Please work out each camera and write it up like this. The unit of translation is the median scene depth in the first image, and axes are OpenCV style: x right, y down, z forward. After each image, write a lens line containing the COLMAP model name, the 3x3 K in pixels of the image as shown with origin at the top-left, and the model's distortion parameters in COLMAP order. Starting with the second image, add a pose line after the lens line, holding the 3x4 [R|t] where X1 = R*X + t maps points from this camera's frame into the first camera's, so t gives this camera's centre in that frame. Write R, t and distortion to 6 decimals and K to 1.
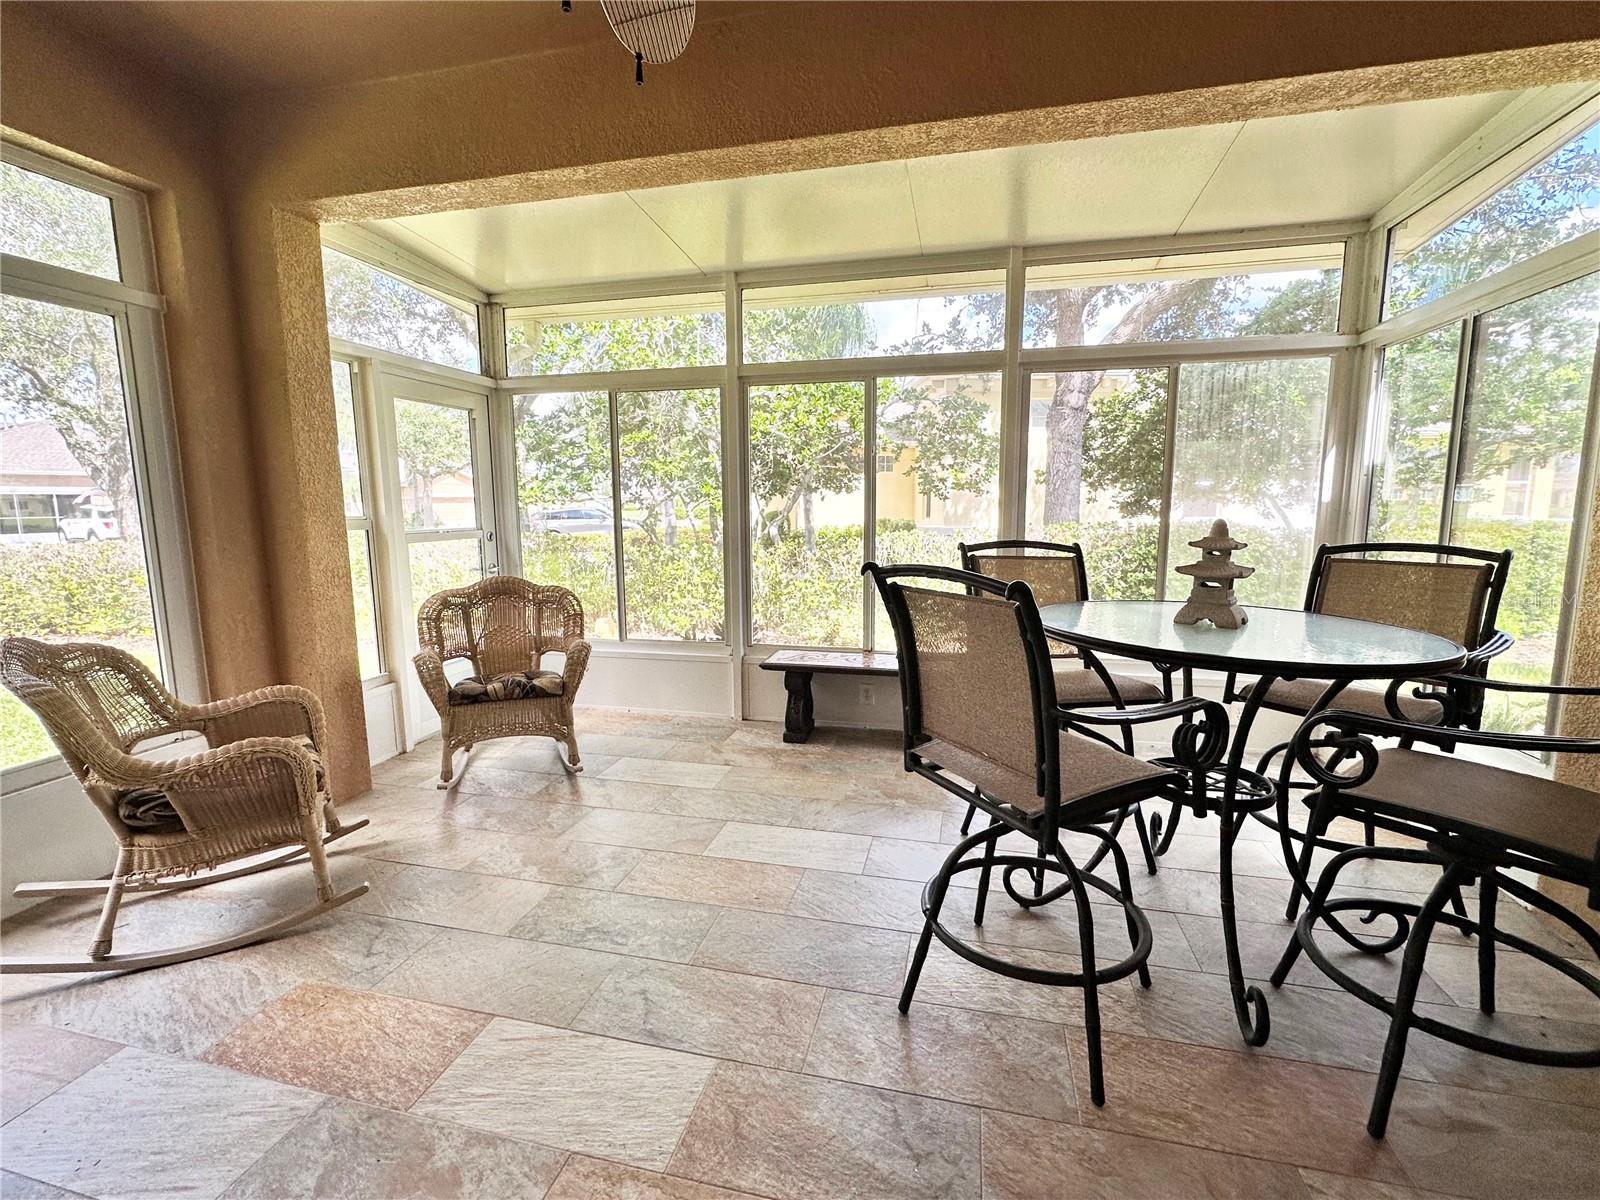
lens RADIAL K [[710.9, 0, 799.8], [0, 710.9, 601.9], [0, 0, 1]] dist [-0.004276, 0.000589]
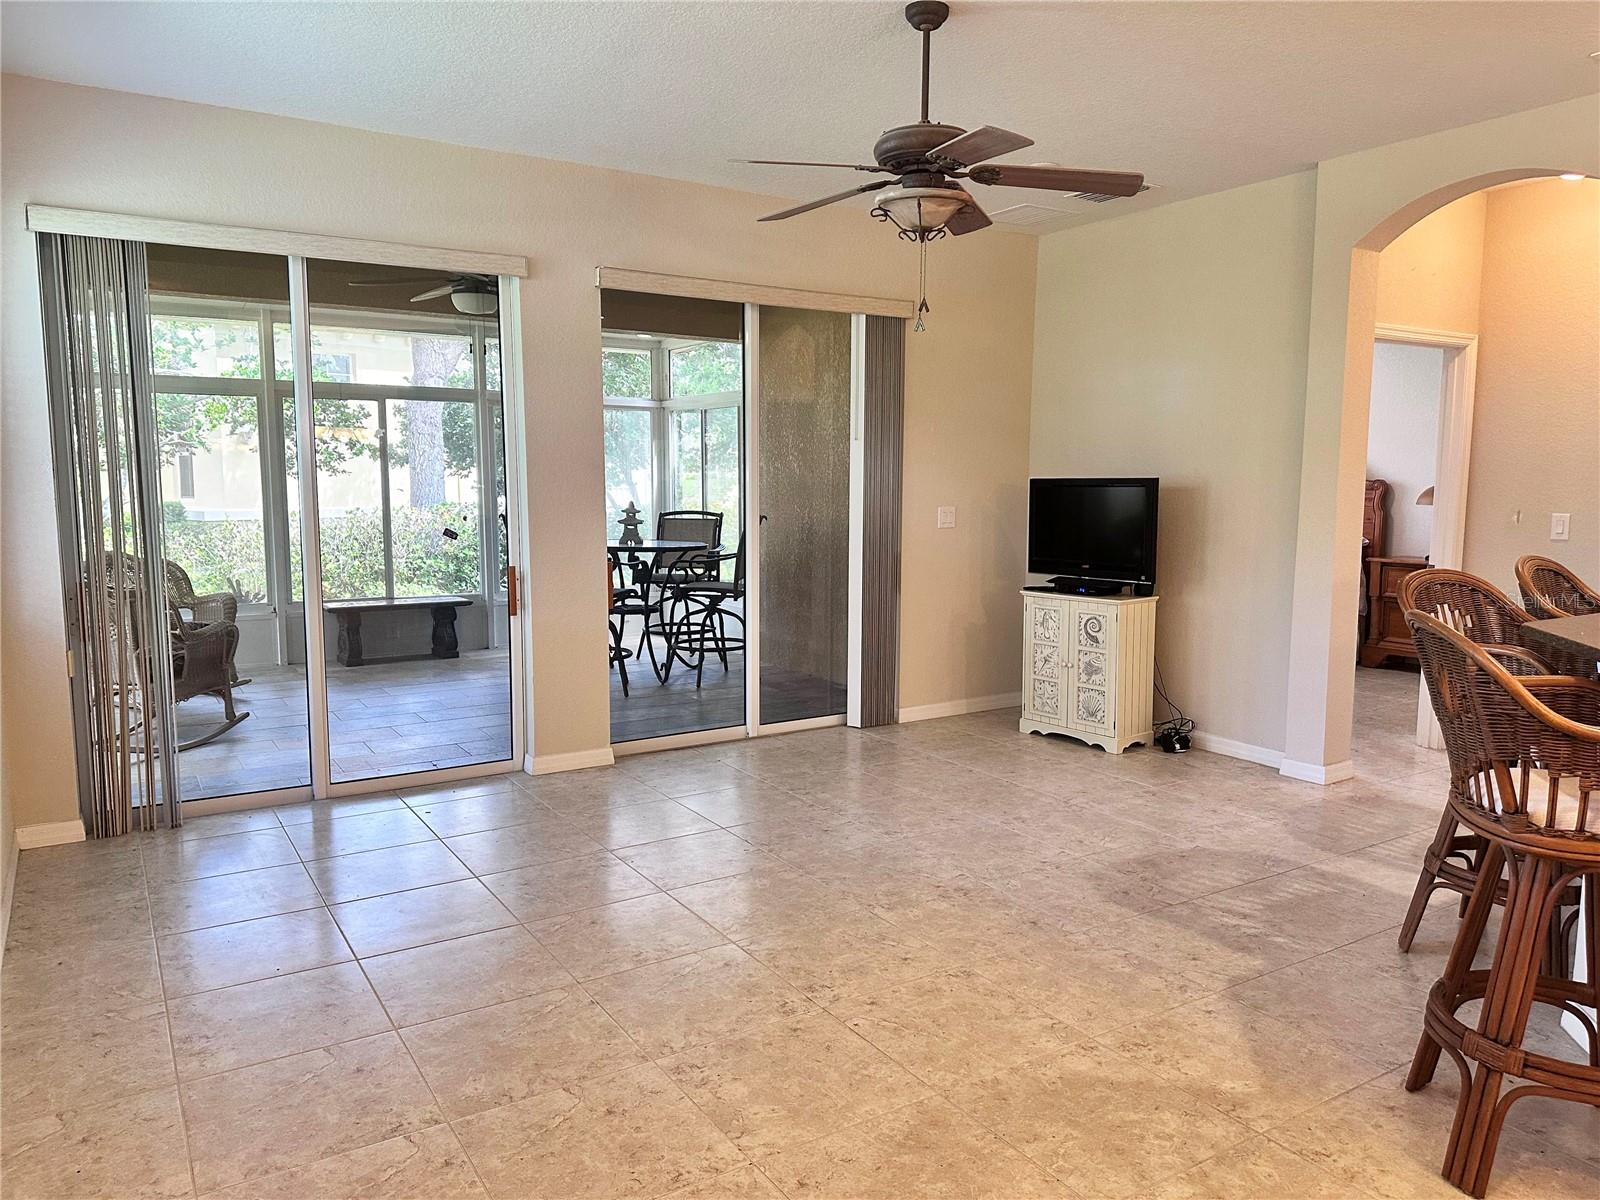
lens RADIAL K [[1122.2, 0, 798.7], [0, 1122.2, 588.1], [0, 0, 1]] dist [0.060126, -0.077333]
pose [[0.697746, -0.064216, 0.713461, -1.069495], [0.089380, 0.995995, 0.002235, 0.136014], [-0.710748, 0.062210, 0.700691, -1.262836]]
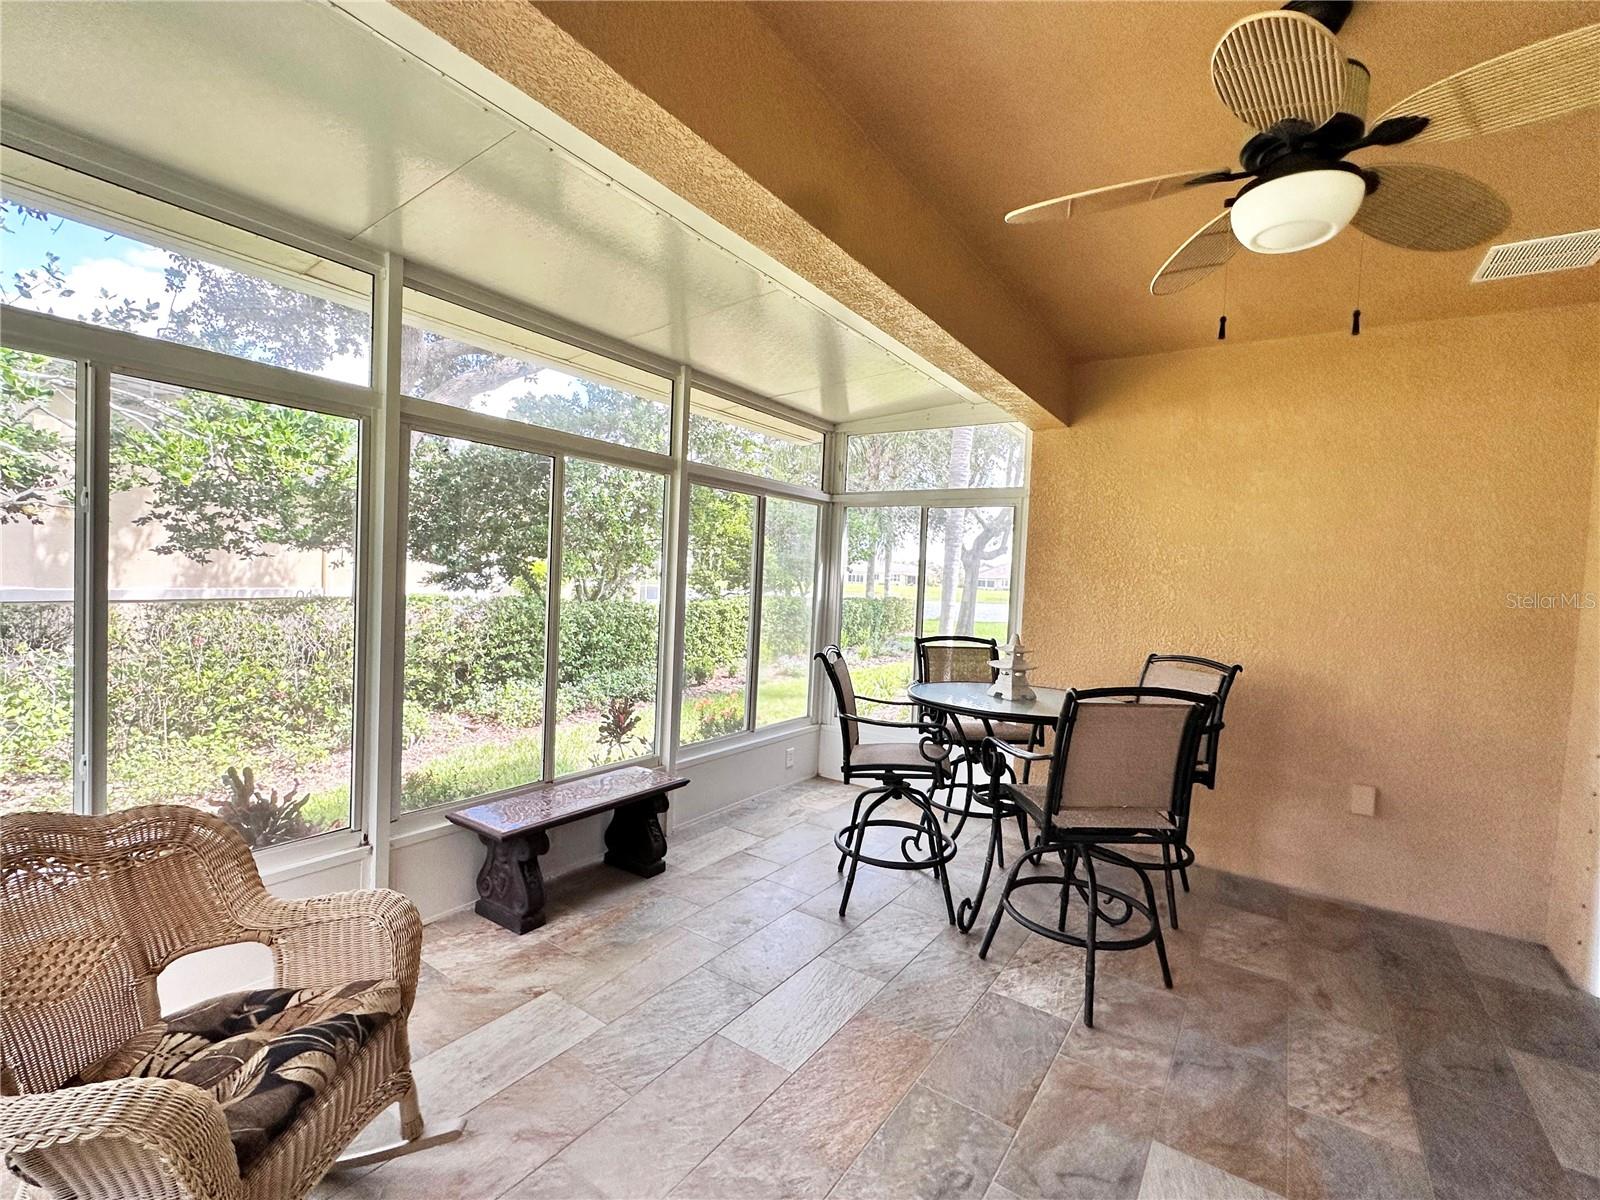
lens RADIAL K [[710.9, 0, 800.1], [0, 710.9, 610.6], [0, 0, 1]] dist [-0.004276, 0.000589]
pose [[0.363134, -0.025282, 0.931394, -0.664823], [0.072119, 0.997396, -0.001044, -0.127102], [-0.928942, 0.067550, 0.364012, 0.506710]]
